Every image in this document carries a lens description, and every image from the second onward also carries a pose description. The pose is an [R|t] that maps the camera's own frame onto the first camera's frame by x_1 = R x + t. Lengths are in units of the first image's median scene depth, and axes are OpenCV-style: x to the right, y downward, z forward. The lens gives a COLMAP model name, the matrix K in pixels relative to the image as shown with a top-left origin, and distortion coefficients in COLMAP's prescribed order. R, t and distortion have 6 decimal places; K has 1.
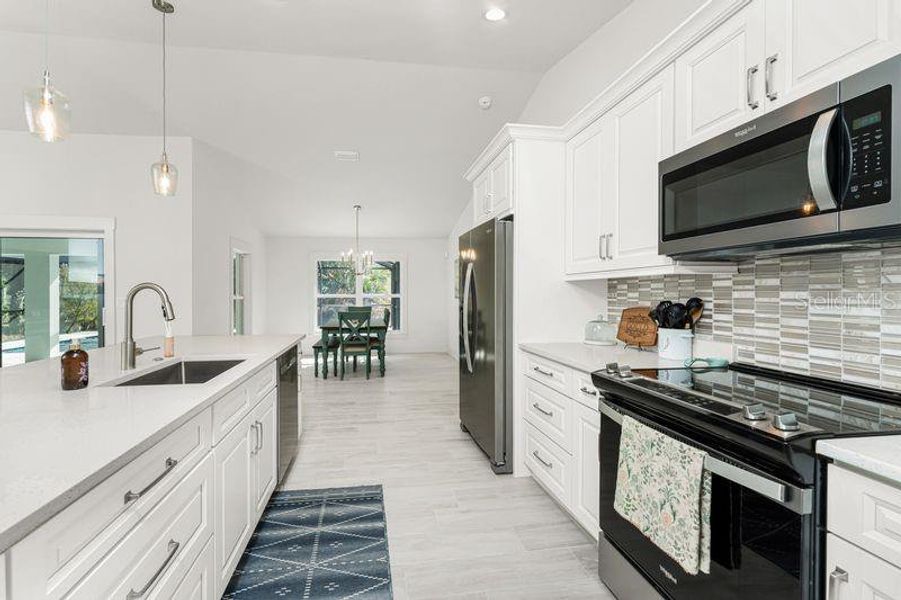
lens RADIAL K [[360.2, 0, 424.1], [0, 360.2, 296.7], [0, 0, 1]] dist [0.000481, 0.000035]
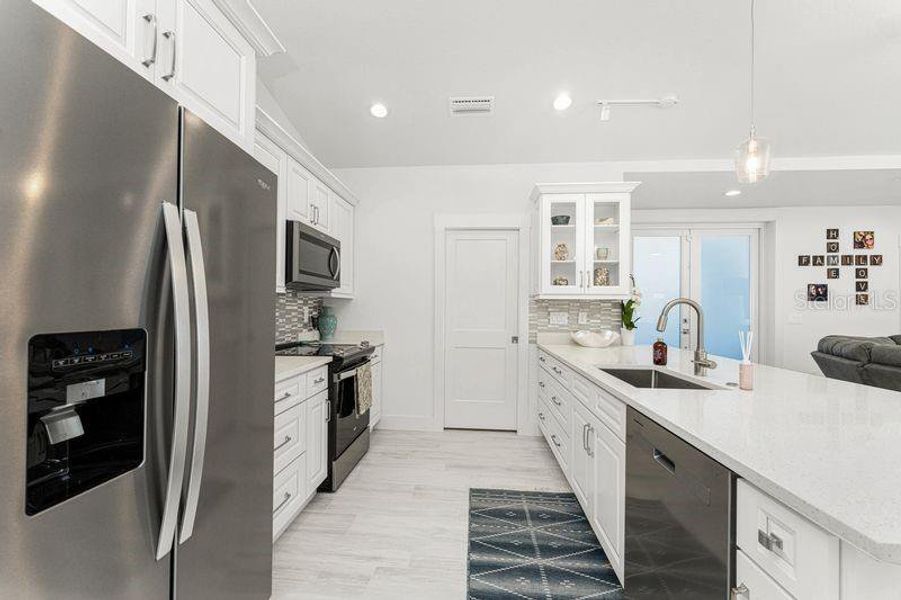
lens RADIAL K [[374.7, 0, 422.5], [0, 374.7, 302.4], [0, 0, 1]] dist [-0.000307, -0.000192]
pose [[-0.954555, -0.006130, 0.297973, -0.346803], [-0.009223, 0.999917, -0.008975, -0.018187], [-0.297893, -0.011316, -0.954532, 2.447684]]
